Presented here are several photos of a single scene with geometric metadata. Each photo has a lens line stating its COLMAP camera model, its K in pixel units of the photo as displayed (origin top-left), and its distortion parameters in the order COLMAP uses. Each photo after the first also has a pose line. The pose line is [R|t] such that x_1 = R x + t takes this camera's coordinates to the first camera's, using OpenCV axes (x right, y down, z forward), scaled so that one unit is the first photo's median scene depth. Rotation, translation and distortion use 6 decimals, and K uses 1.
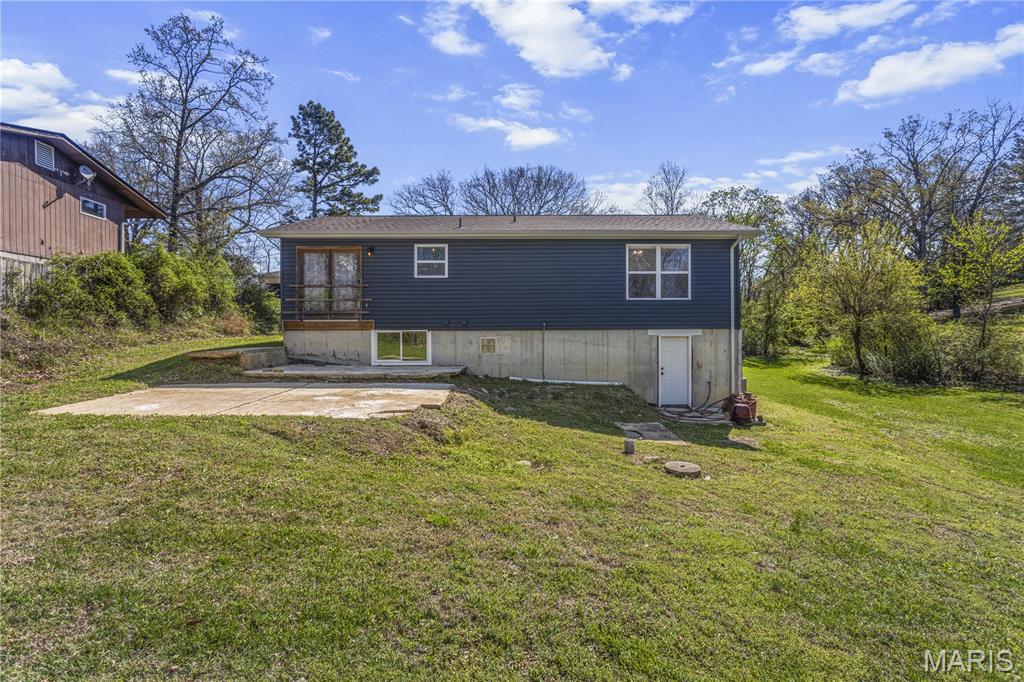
lens RADIAL K [[484.2, 0, 508.7], [0, 484.2, 331.1], [0, 0, 1]] dist [-0.000752, 0.004838]
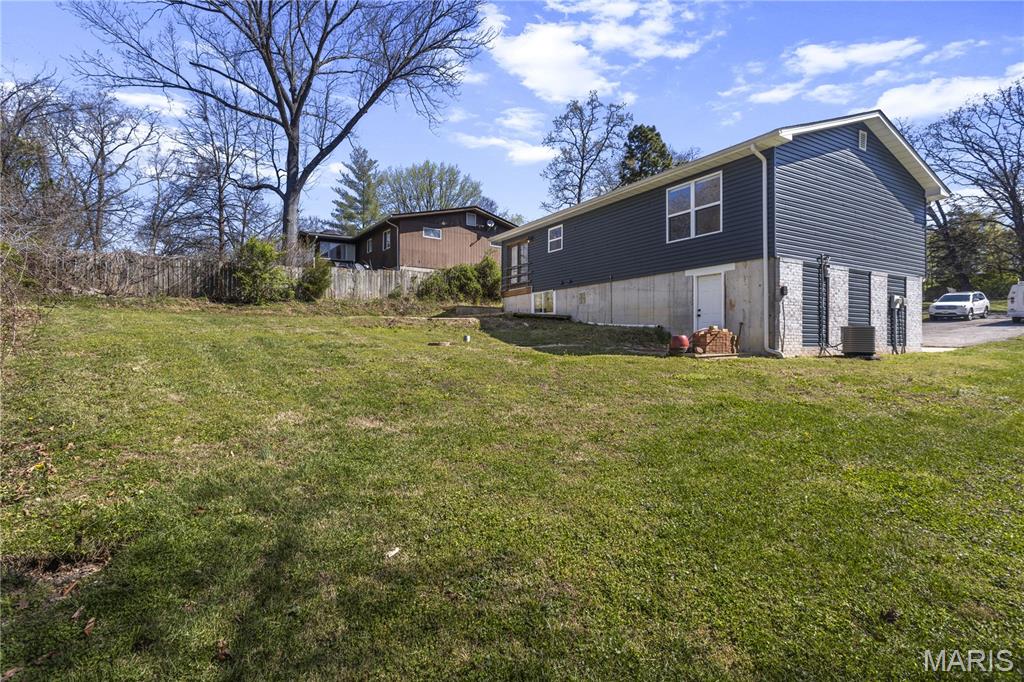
lens RADIAL K [[484.2, 0, 509.8], [0, 484.2, 336.1], [0, 0, 1]] dist [-0.000752, 0.004838]
pose [[0.493569, -0.000016, -0.869707, 0.960452], [-0.008434, 0.999953, -0.004806, 0.135998], [0.869666, 0.009707, 0.493545, 0.216457]]
